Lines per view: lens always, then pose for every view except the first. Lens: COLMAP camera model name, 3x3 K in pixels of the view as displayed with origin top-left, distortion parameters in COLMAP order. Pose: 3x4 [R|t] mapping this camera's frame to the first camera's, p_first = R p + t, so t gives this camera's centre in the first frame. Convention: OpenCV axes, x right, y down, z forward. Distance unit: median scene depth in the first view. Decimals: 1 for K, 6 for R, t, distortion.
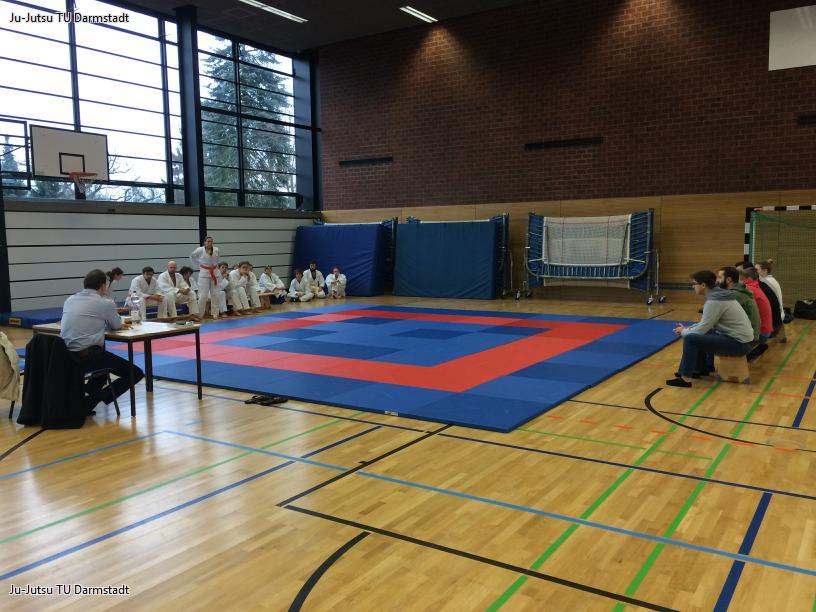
lens RADIAL K [[689.0, 0, 410.7], [0, 689.0, 306.4], [0, 0, 1]] dist [0.078596, -0.108273]
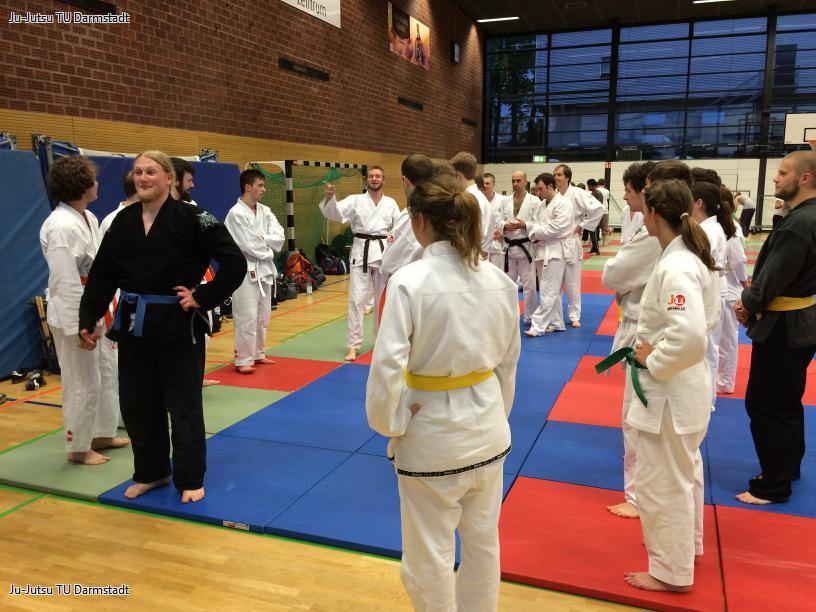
lens RADIAL K [[694.6, 0, 411.8], [0, 694.6, 306.7], [0, 0, 1]] dist [0.072391, -0.105078]
pose [[-0.228041, -0.147977, 0.962341, -0.327929], [0.109680, 0.978188, 0.176404, -0.085760], [-0.967454, 0.145777, -0.206837, 0.909175]]
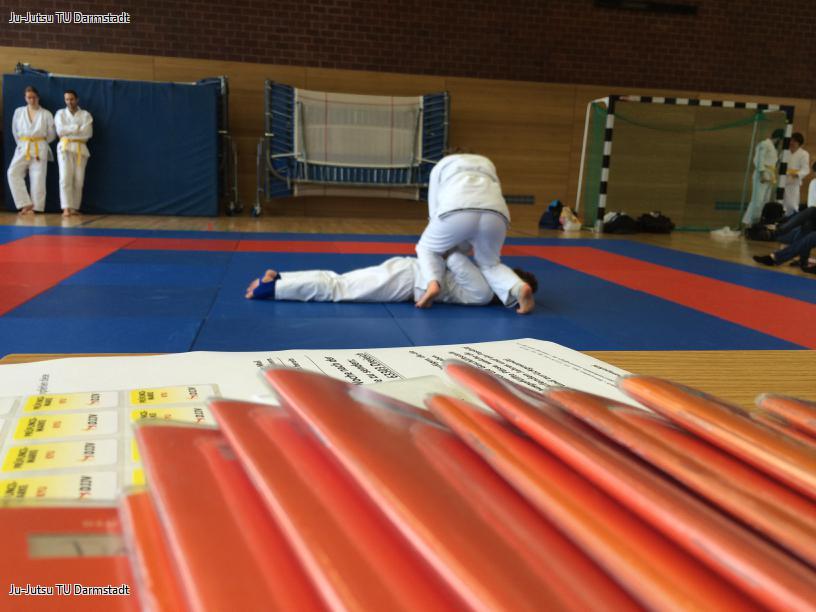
lens RADIAL K [[694.6, 0, 411.8], [0, 694.6, 306.7], [0, 0, 1]] dist [0.072391, -0.105078]
pose [[0.720289, -0.091698, 0.687587, -0.198635], [0.019782, 0.993536, 0.111776, 0.003830], [-0.693392, -0.066909, 0.717447, 0.437235]]
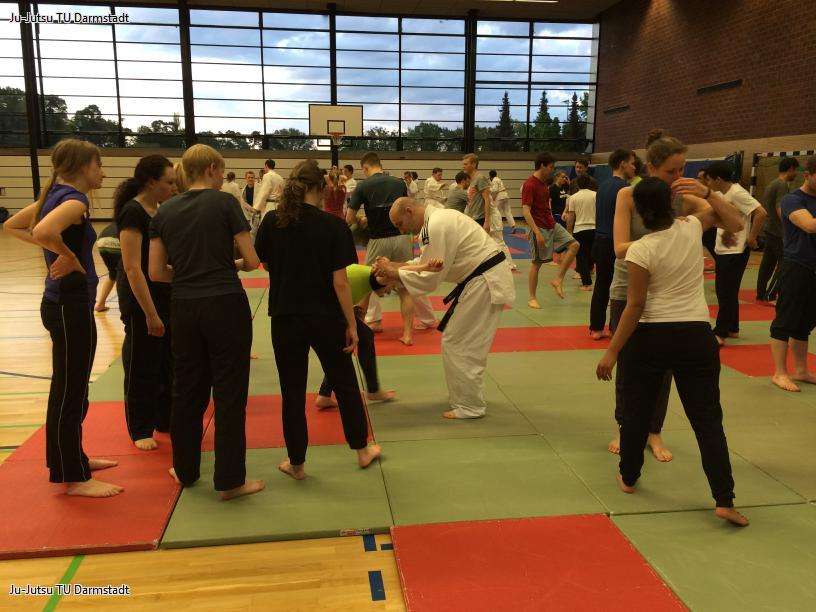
lens RADIAL K [[706.9, 0, 408.0], [0, 706.9, 306.0], [0, 0, 1]] dist [0.074662, -0.080268]
pose [[0.664506, 0.145161, -0.733049, 0.762097], [-0.083659, 0.989236, 0.120055, 0.001107], [0.742586, -0.018451, 0.669497, -0.080855]]
